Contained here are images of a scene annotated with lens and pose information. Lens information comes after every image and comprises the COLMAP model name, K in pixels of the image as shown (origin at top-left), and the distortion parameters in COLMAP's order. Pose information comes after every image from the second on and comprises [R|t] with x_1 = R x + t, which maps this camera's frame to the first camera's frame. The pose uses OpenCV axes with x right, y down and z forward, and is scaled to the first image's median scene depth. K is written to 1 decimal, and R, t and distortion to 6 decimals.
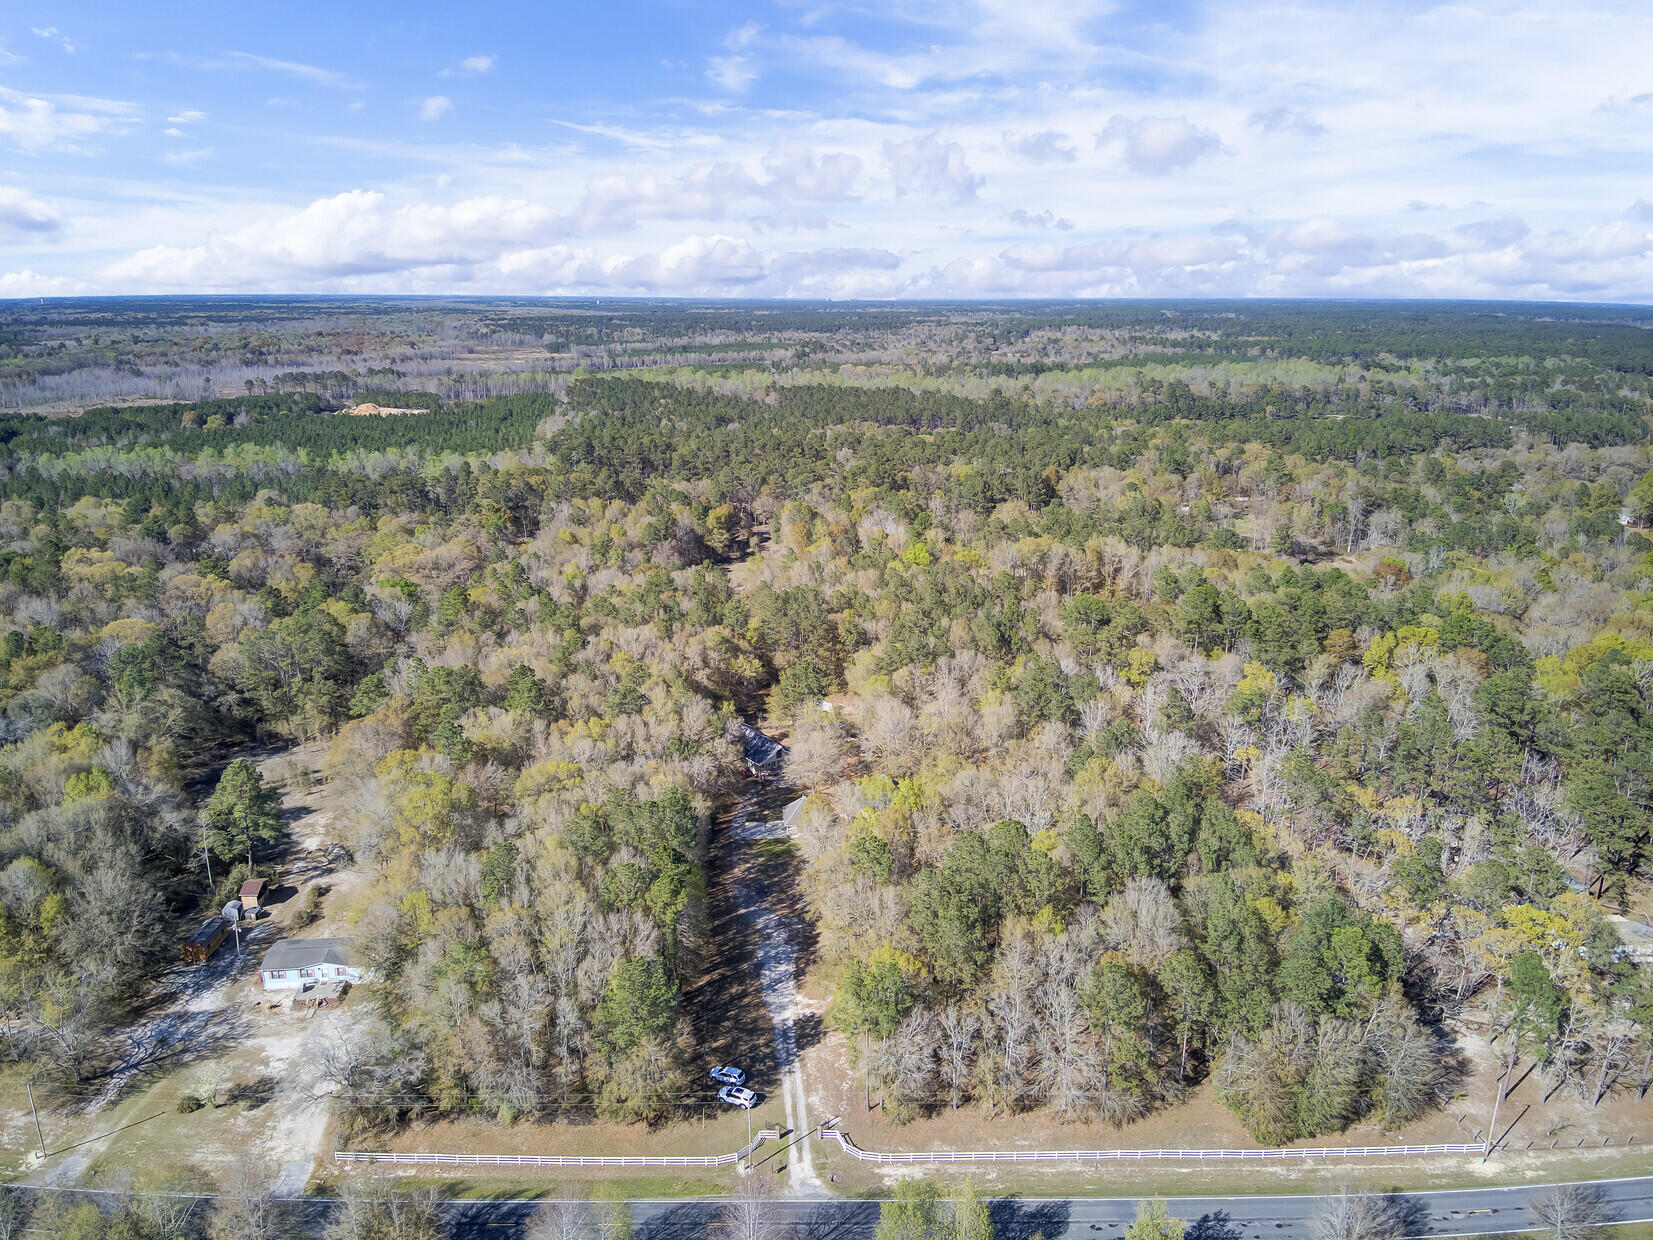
lens RADIAL K [[1218.8, 0, 826.5], [0, 1218.8, 620.0], [0, 0, 1]] dist [0.136527, -0.266242]
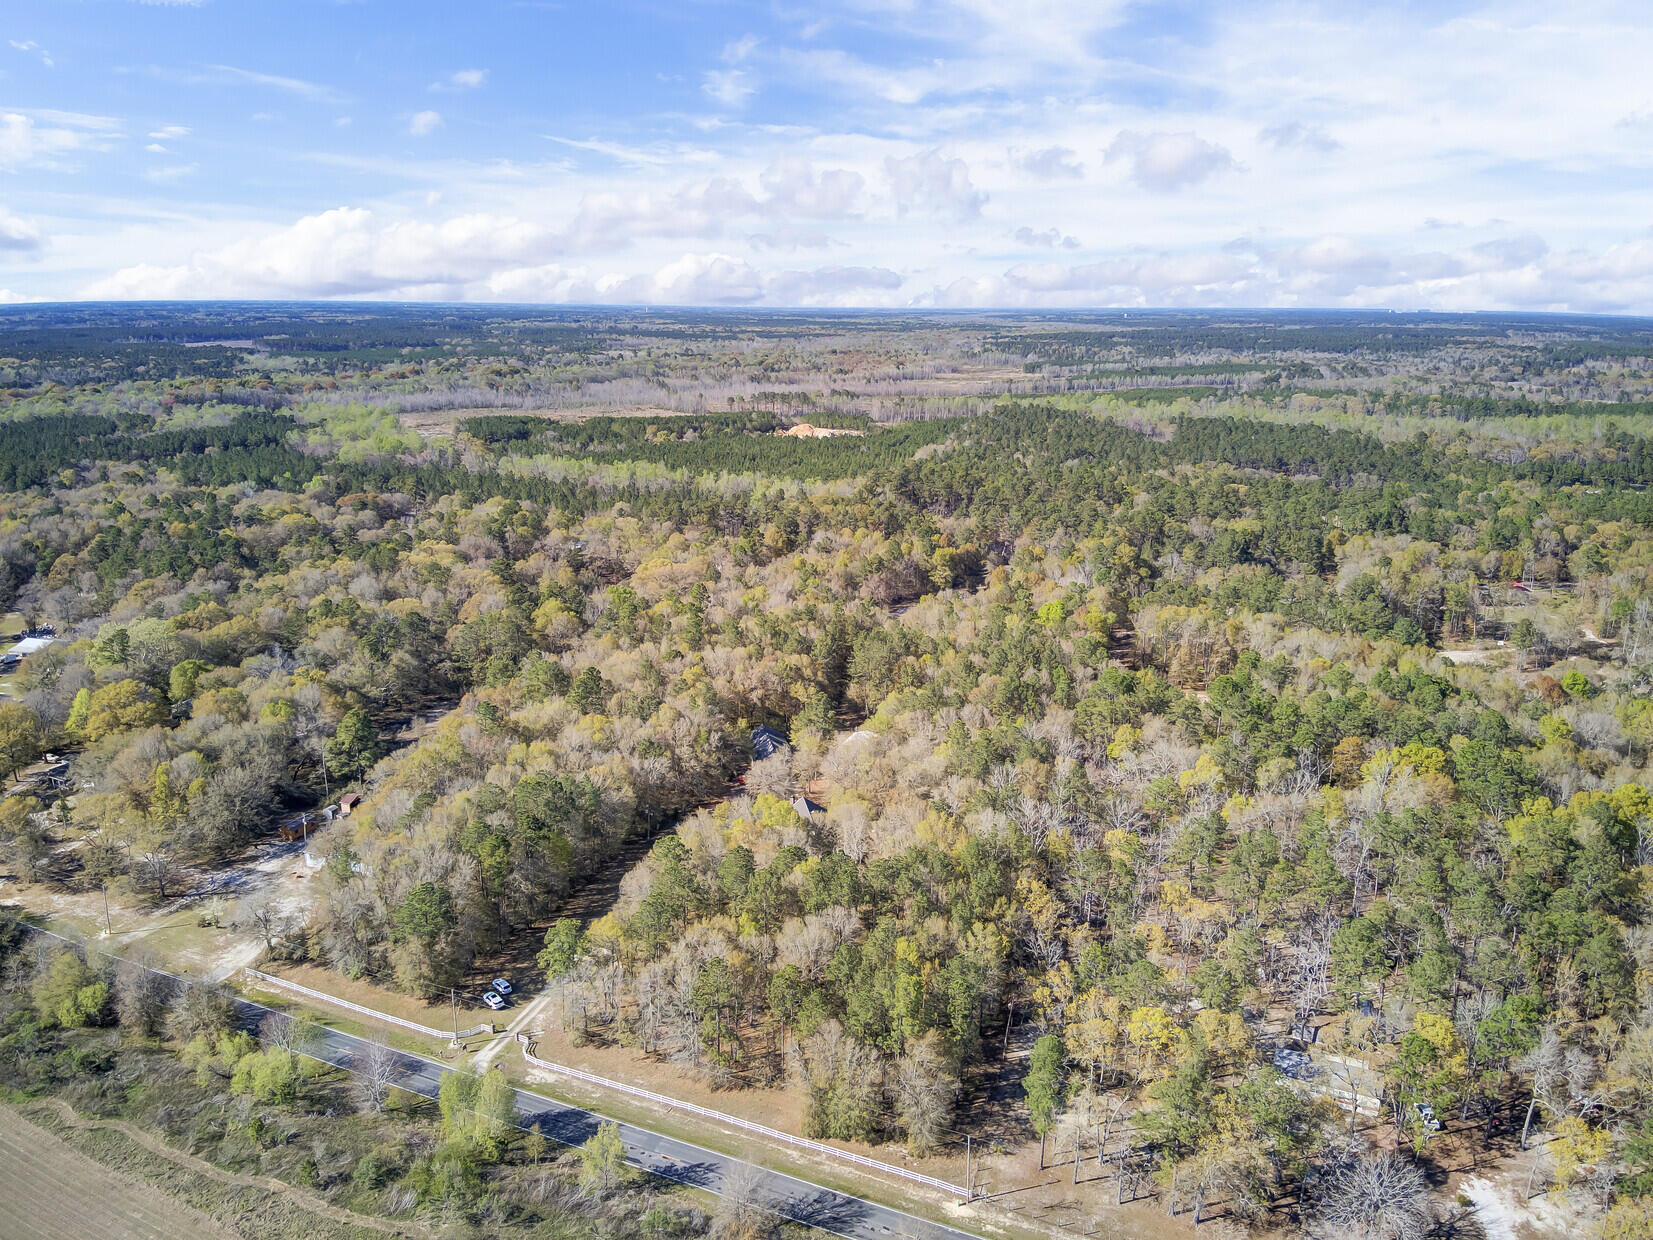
lens RADIAL K [[1241.1, 0, 826.2], [0, 1241.1, 583.7], [0, 0, 1]] dist [0.155460, -0.316152]
pose [[0.904825, 0.098106, -0.414328, 0.519979], [-0.113256, 0.993492, -0.012089, -0.063282], [0.410446, 0.057864, 0.910047, -0.095168]]
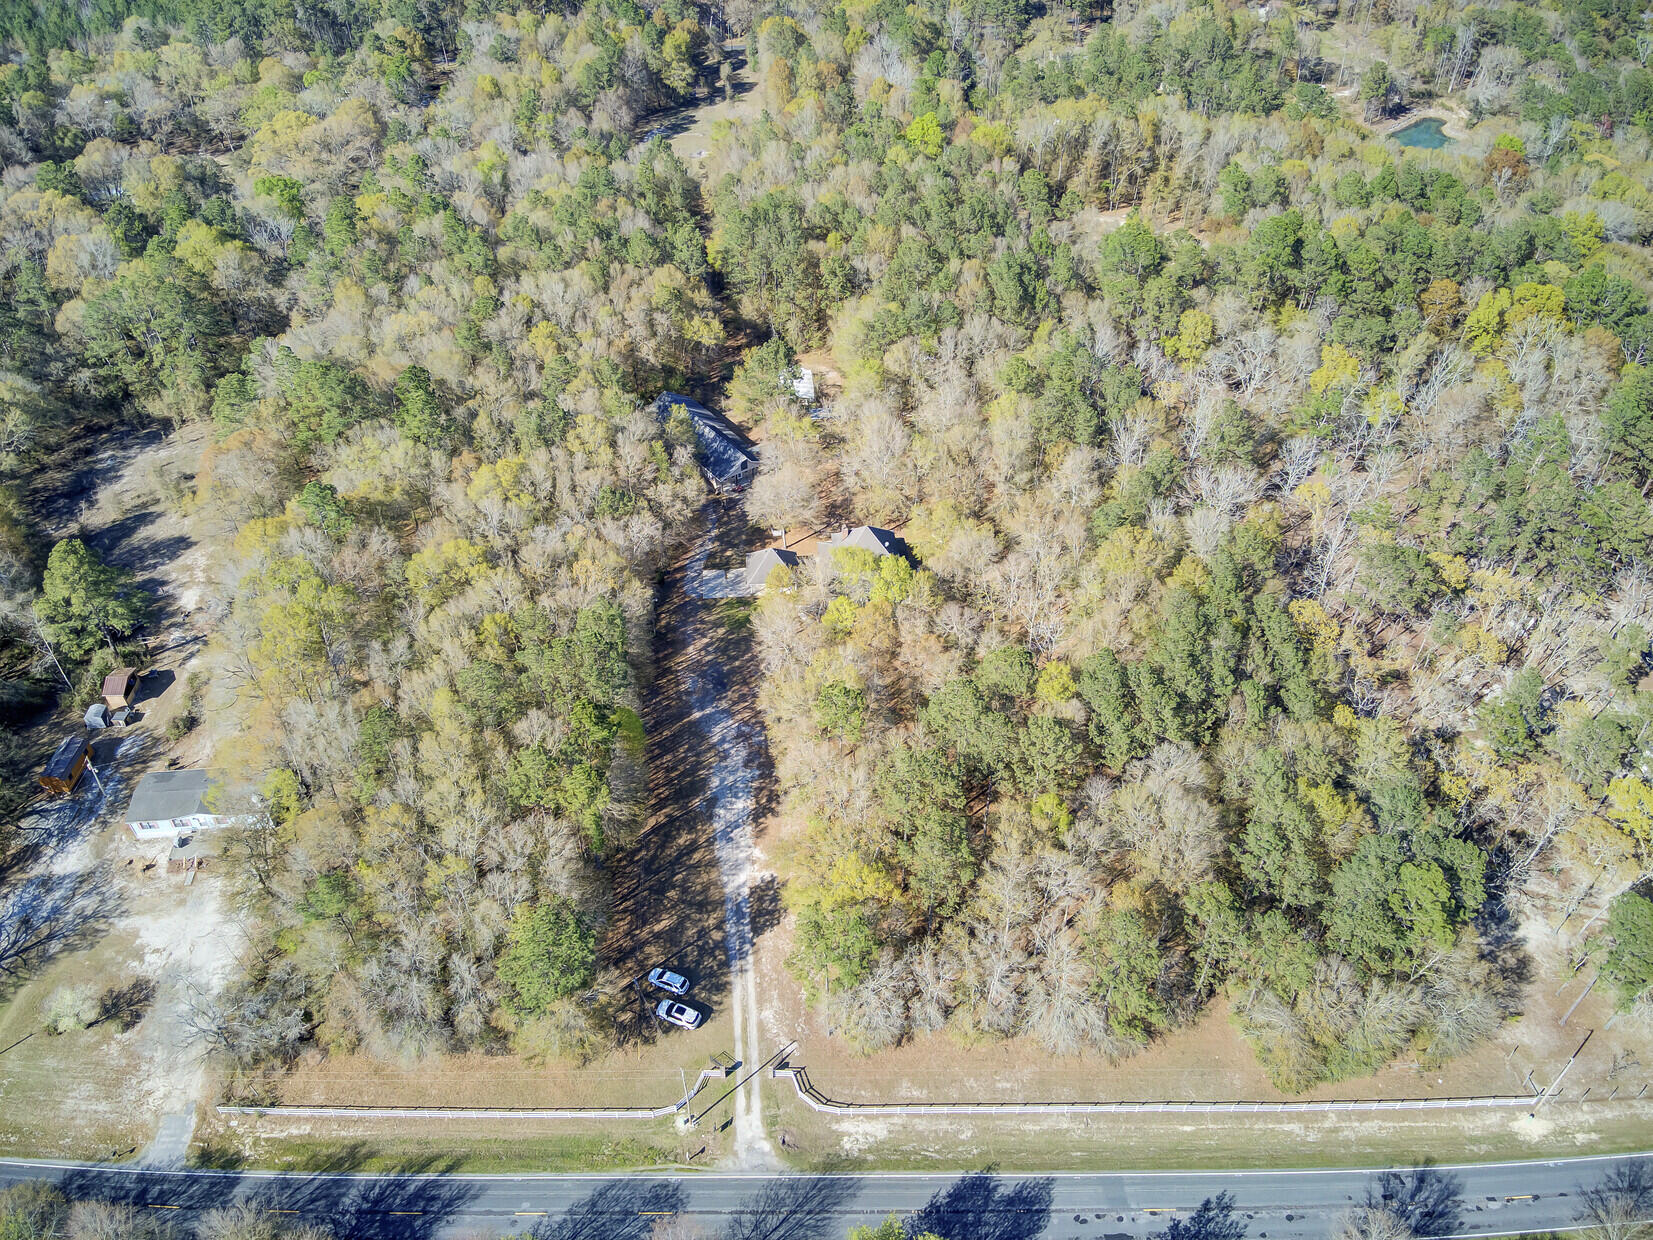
lens RADIAL K [[1202.8, 0, 825.5], [0, 1202.8, 634.3], [0, 0, 1]] dist [0.137445, -0.255594]
pose [[0.999970, 0.000197, -0.007686, 0.024409], [0.003106, 0.904111, 0.427287, -0.146185], [0.007034, -0.427298, 0.904084, 0.222456]]
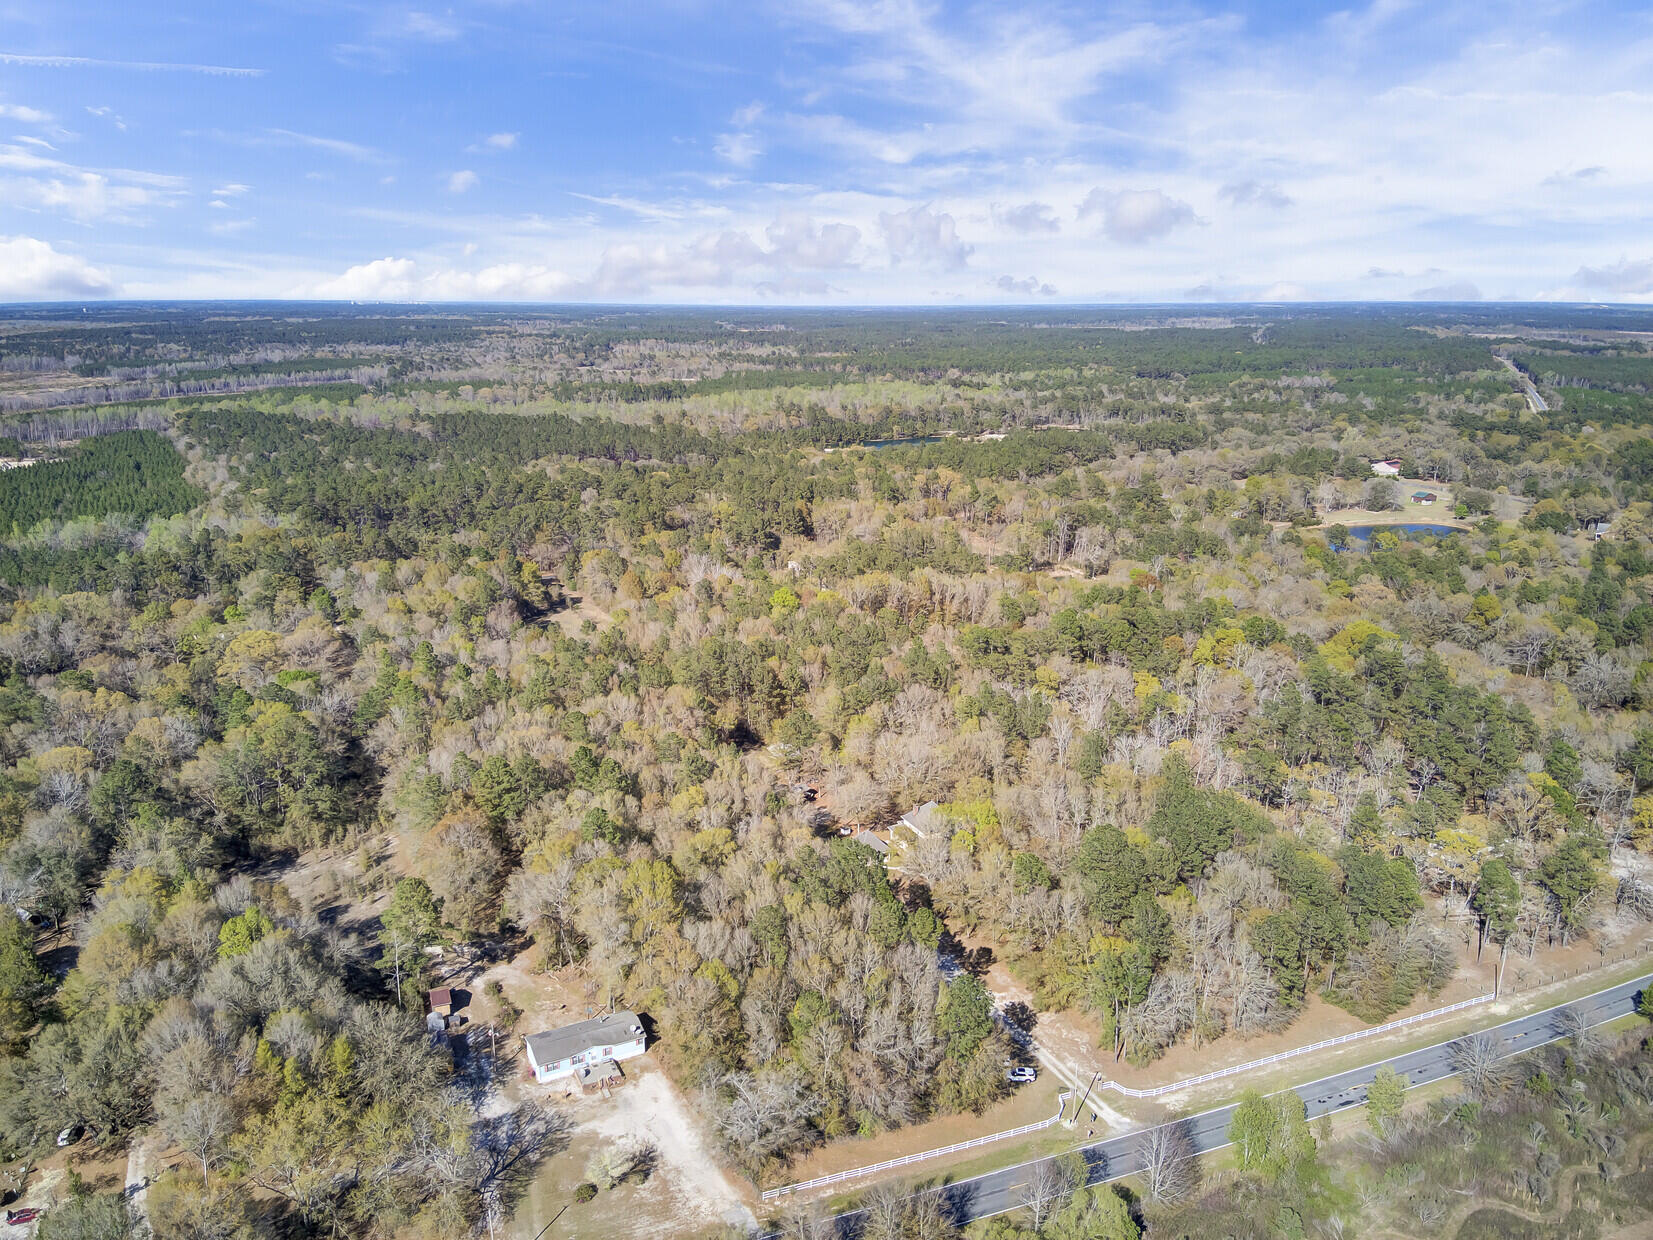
lens RADIAL K [[1241.1, 0, 826.2], [0, 1241.1, 583.7], [0, 0, 1]] dist [0.155460, -0.316152]
pose [[0.930206, -0.077531, 0.358755, -0.439690], [0.089001, 0.995910, -0.015541, -0.068560], [-0.356083, 0.046386, 0.933302, -0.091628]]
